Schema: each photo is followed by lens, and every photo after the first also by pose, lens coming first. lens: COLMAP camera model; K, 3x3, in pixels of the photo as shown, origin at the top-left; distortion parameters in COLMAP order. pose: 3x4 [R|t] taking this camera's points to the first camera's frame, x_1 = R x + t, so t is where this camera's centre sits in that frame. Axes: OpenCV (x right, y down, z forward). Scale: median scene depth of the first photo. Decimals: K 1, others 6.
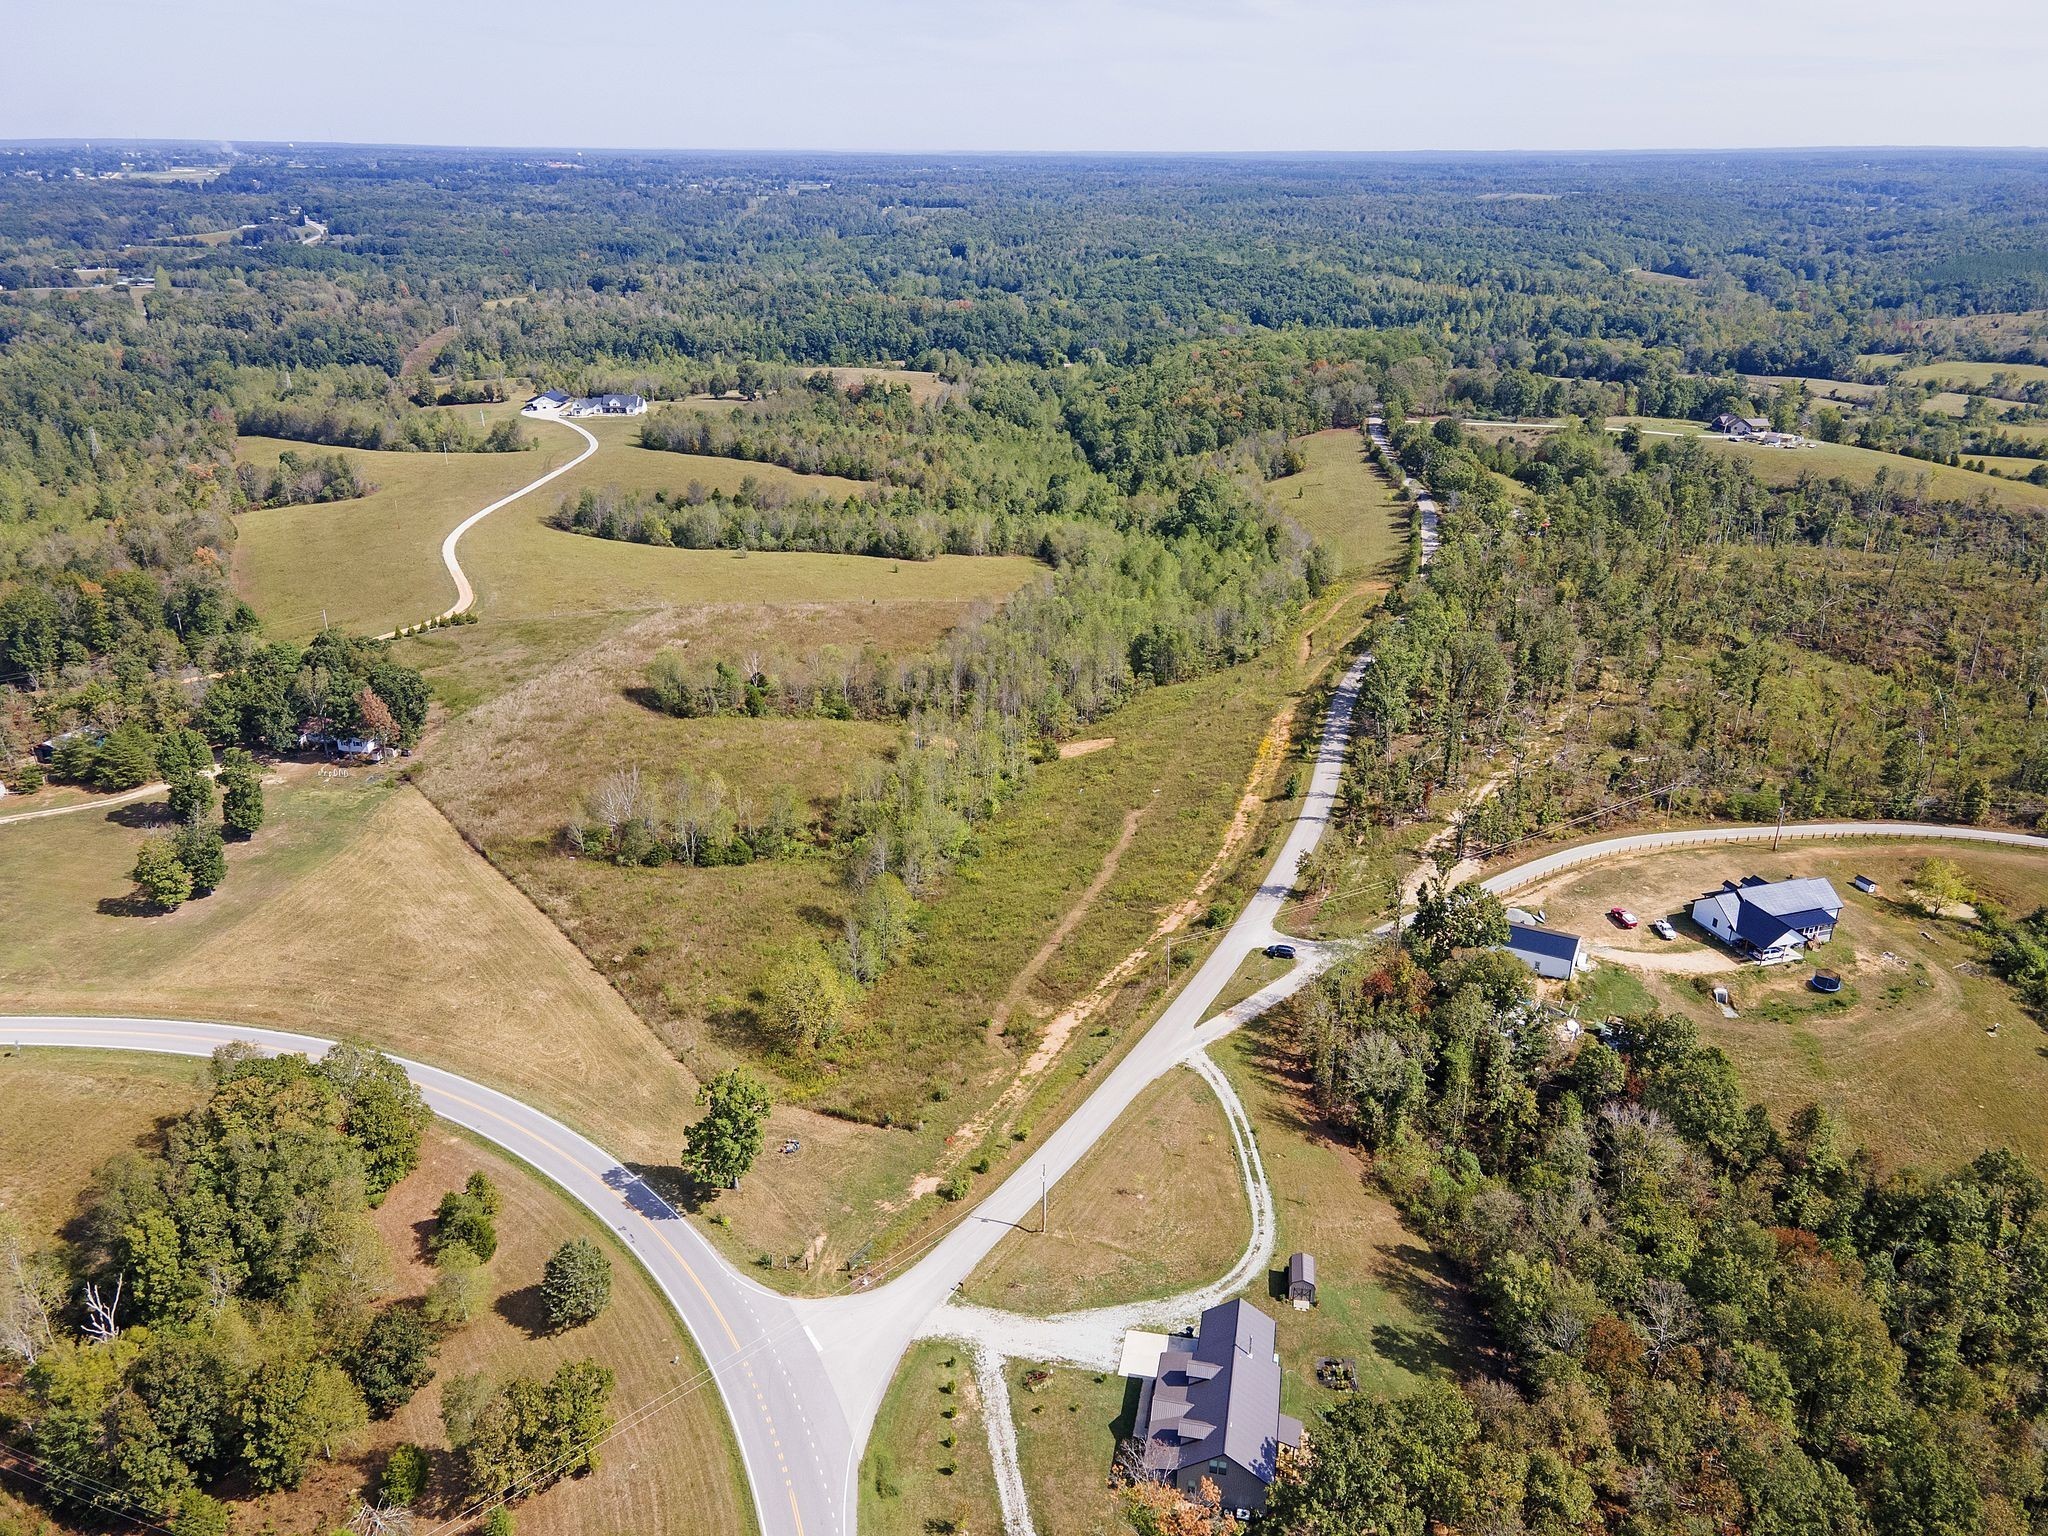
lens RADIAL K [[1522.2, 0, 1022.3], [0, 1522.2, 732.0], [0, 0, 1]] dist [0.000727, 0.084885]
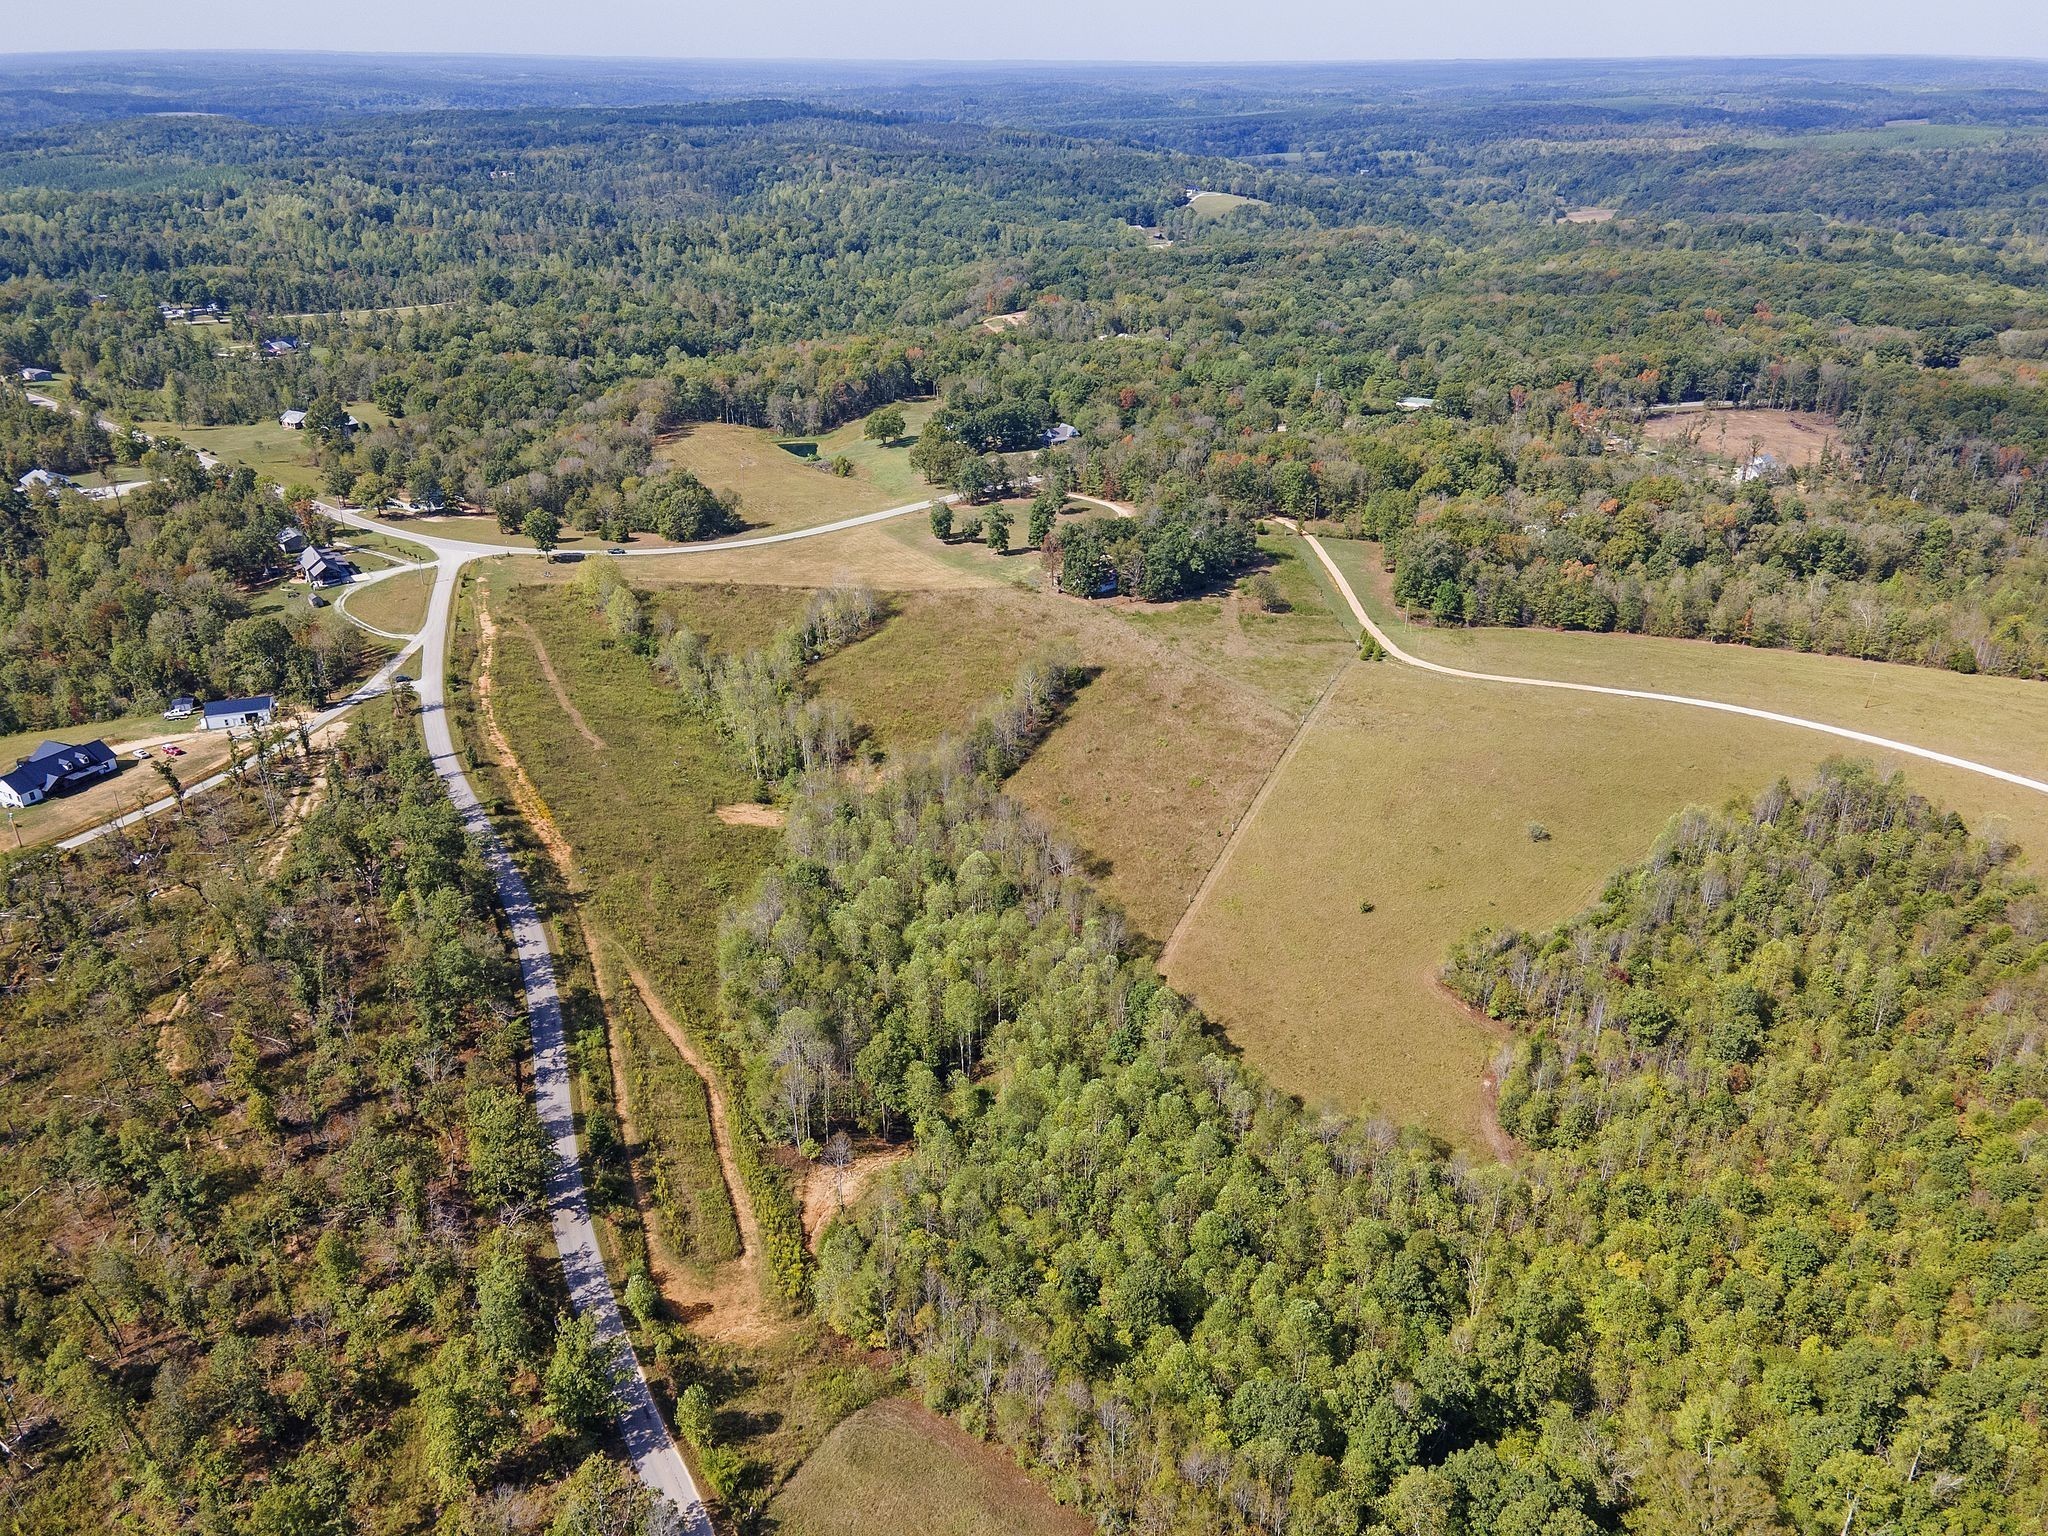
lens RADIAL K [[1522.2, 0, 1022.3], [0, 1522.2, 732.0], [0, 0, 1]] dist [0.000727, 0.084885]
pose [[-0.701955, 0.283222, -0.653487, 0.348076], [-0.264123, 0.748591, 0.608153, -0.434745], [0.661437, 0.599497, -0.450672, 0.977436]]
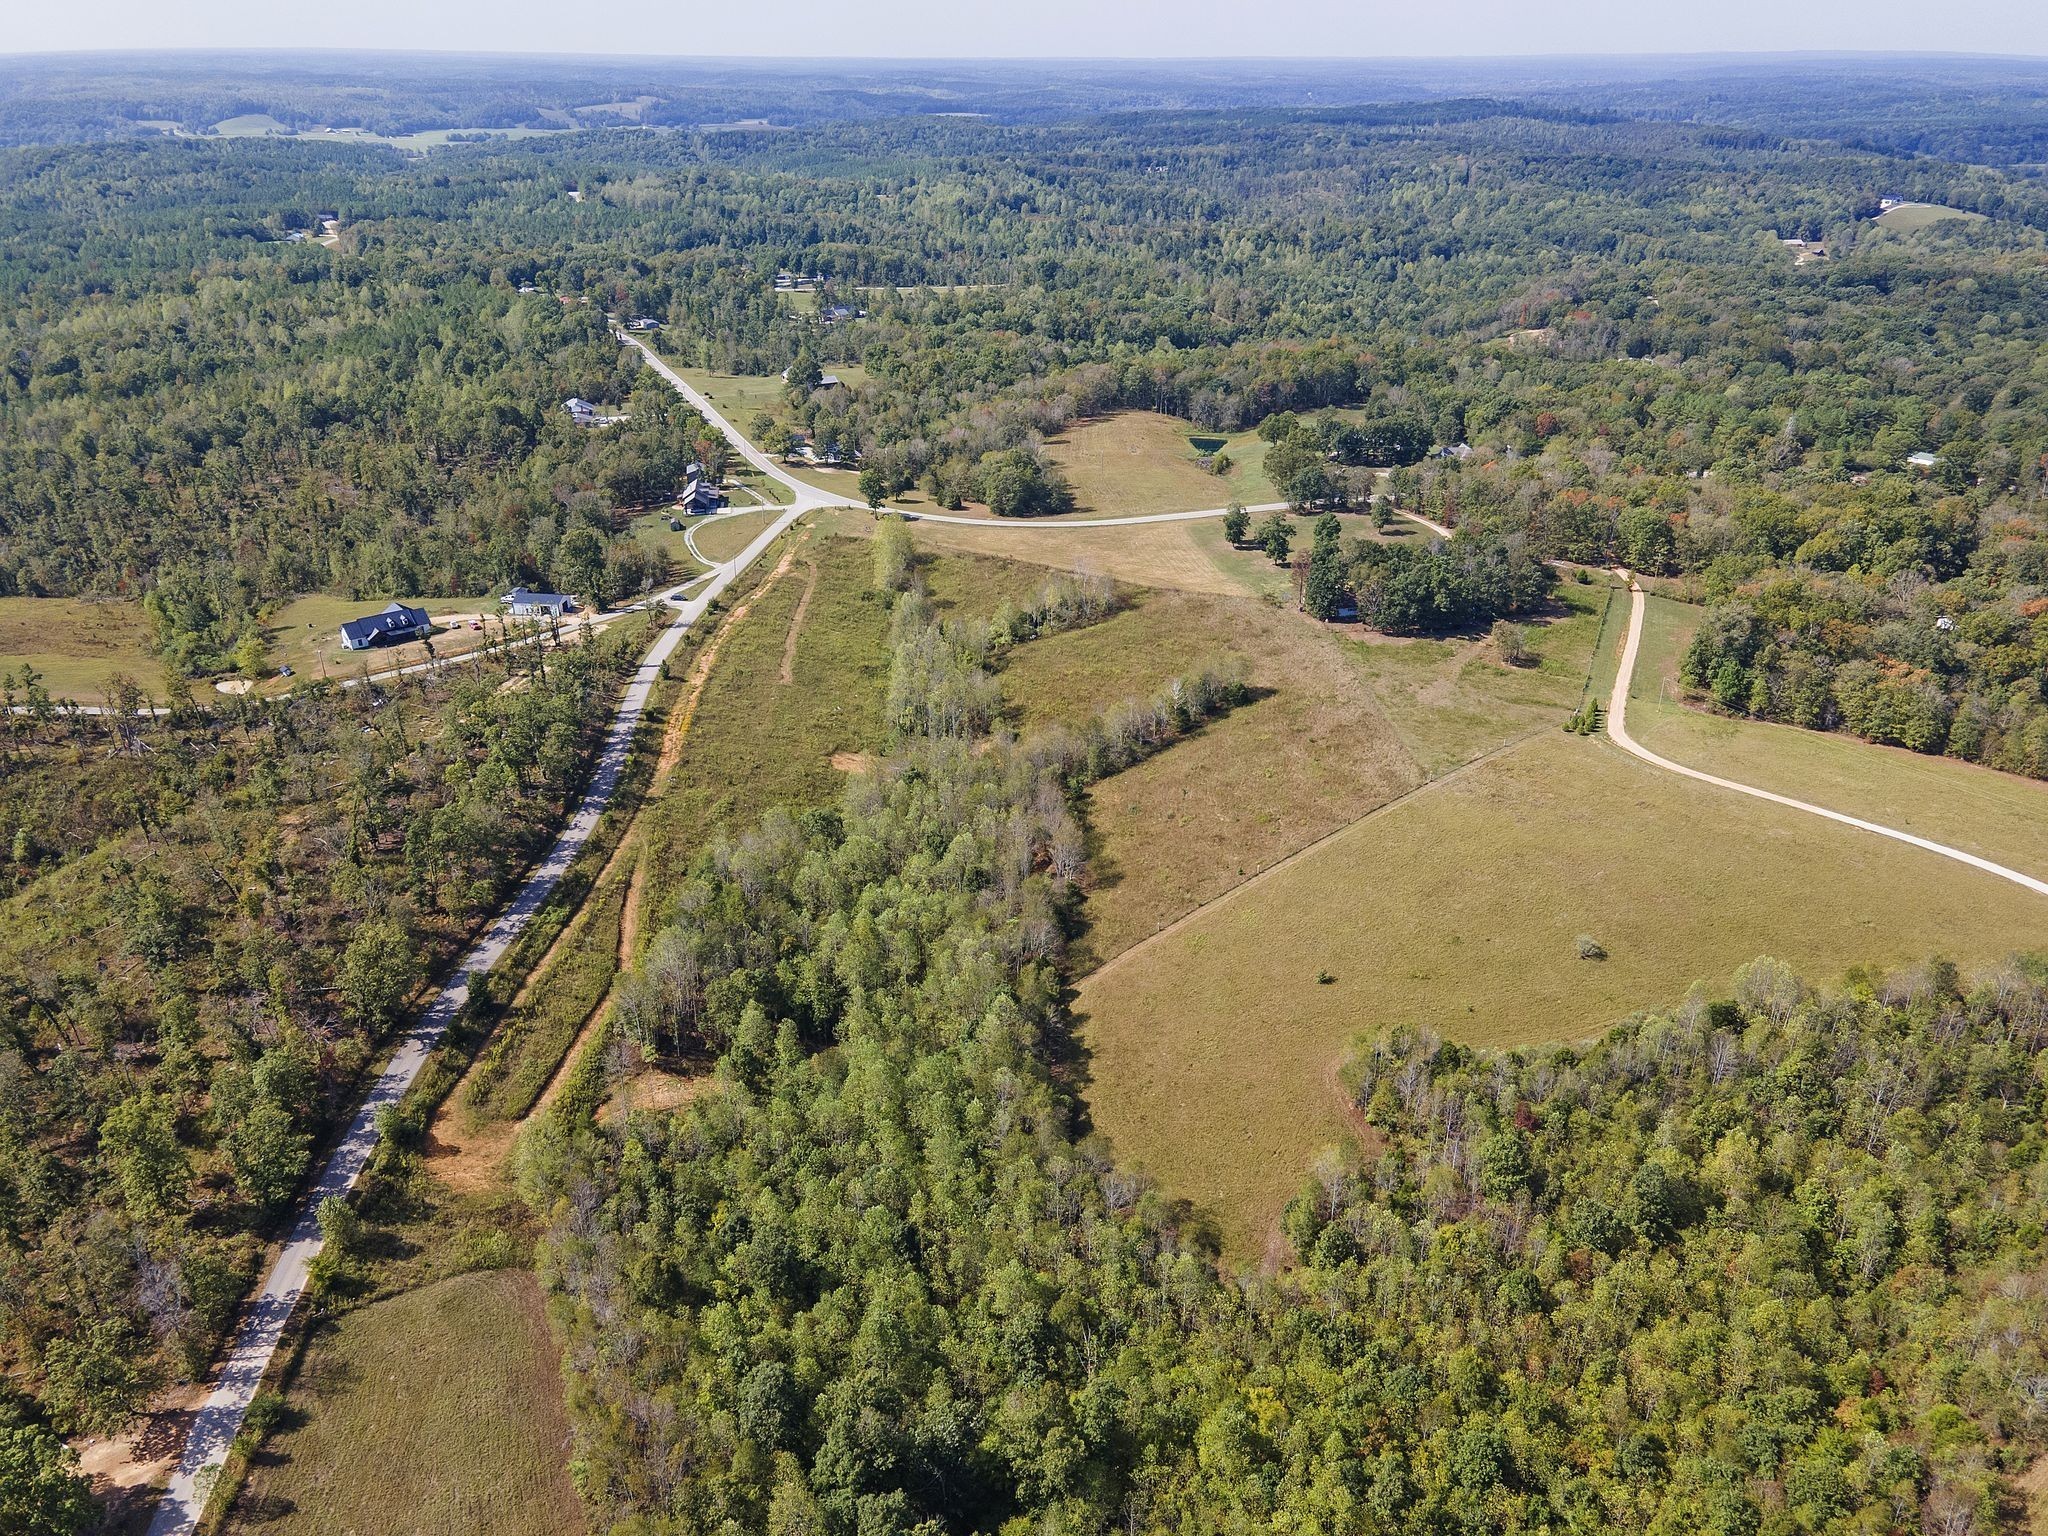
lens RADIAL K [[1522.2, 0, 1022.3], [0, 1522.2, 732.0], [0, 0, 1]] dist [0.000727, 0.084885]
pose [[-0.941768, 0.130445, -0.309932, 0.164741], [-0.128547, 0.712026, 0.690286, -0.478405], [0.310724, 0.689929, -0.653795, 1.089781]]
